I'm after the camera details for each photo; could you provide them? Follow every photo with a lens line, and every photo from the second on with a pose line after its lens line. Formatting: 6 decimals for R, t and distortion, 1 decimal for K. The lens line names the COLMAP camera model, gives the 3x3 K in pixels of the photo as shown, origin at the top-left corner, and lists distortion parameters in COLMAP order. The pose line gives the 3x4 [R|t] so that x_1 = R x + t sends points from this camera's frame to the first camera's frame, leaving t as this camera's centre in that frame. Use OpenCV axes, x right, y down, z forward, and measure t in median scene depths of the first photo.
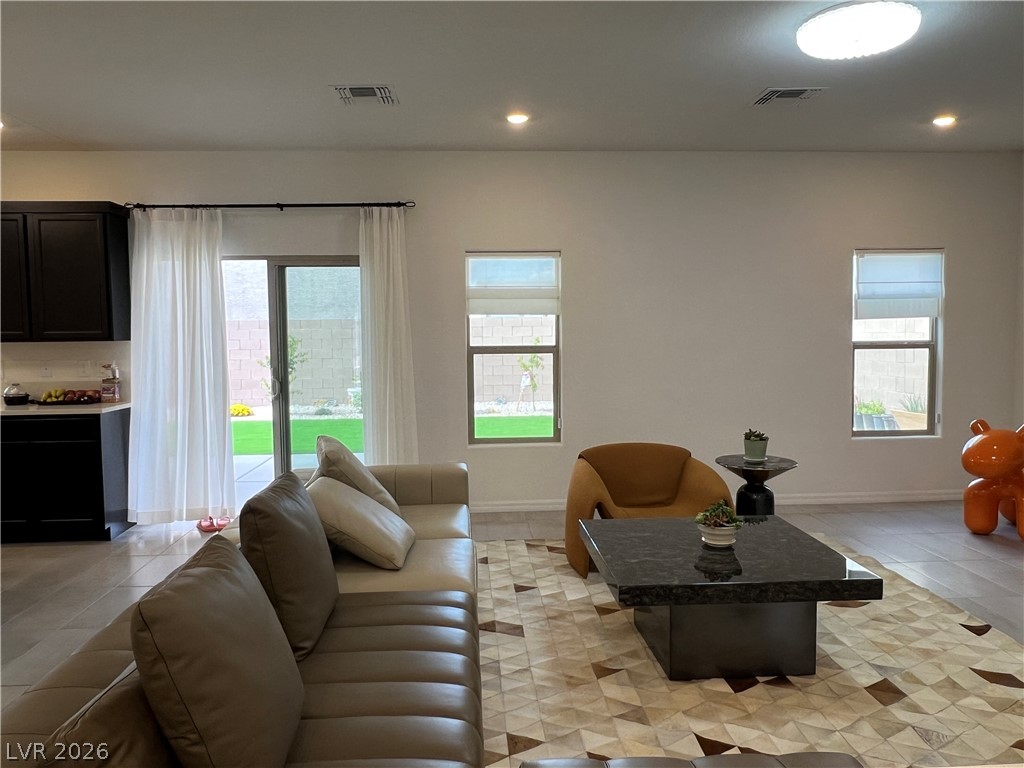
lens RADIAL K [[752.6, 0, 508.7], [0, 752.6, 381.9], [0, 0, 1]] dist [0.004256, 0.002779]
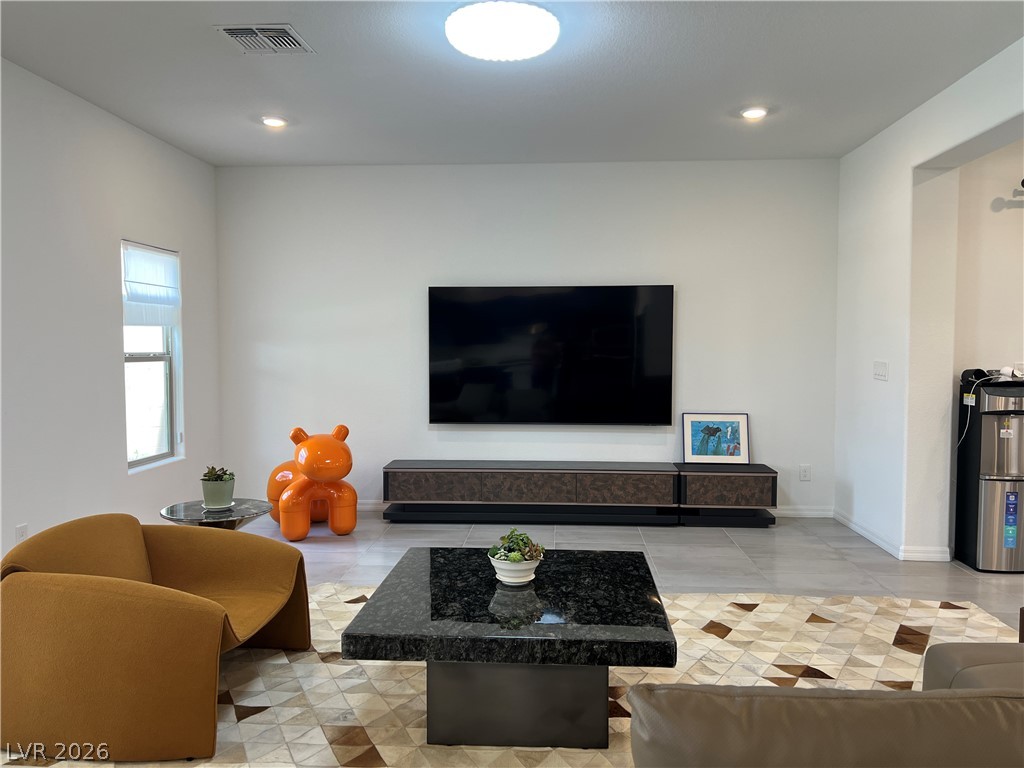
lens RADIAL K [[772.4, 0, 512.0], [0, 772.4, 383.3], [0, 0, 1]] dist [0.003304, 0.000196]
pose [[0.136663, -0.033372, 0.990055, -0.307931], [0.065213, 0.997568, 0.024624, -0.014061], [-0.988469, 0.061199, 0.138507, 0.476473]]
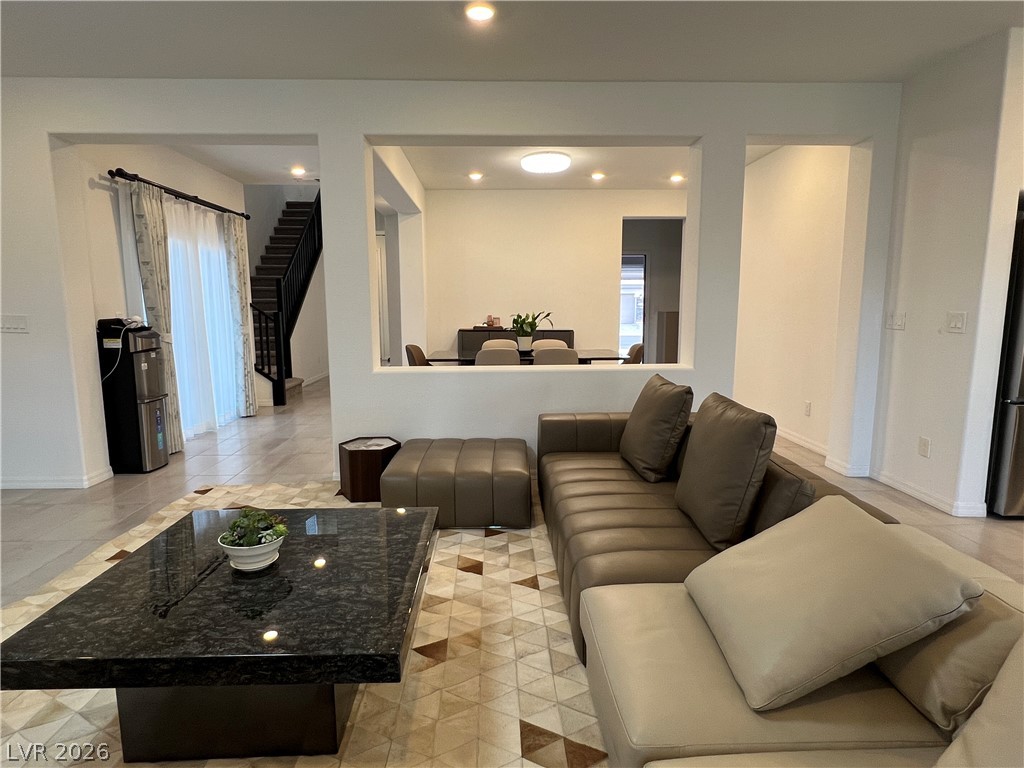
lens RADIAL K [[578.7, 0, 512.3], [0, 578.7, 382.8], [0, 0, 1]] dist [-0.005704, -0.001008]
pose [[-0.998979, 0.013410, 0.043130, -0.000824], [0.022237, 0.977184, 0.211229, -0.041788], [-0.039313, 0.211973, -0.976484, 0.826242]]
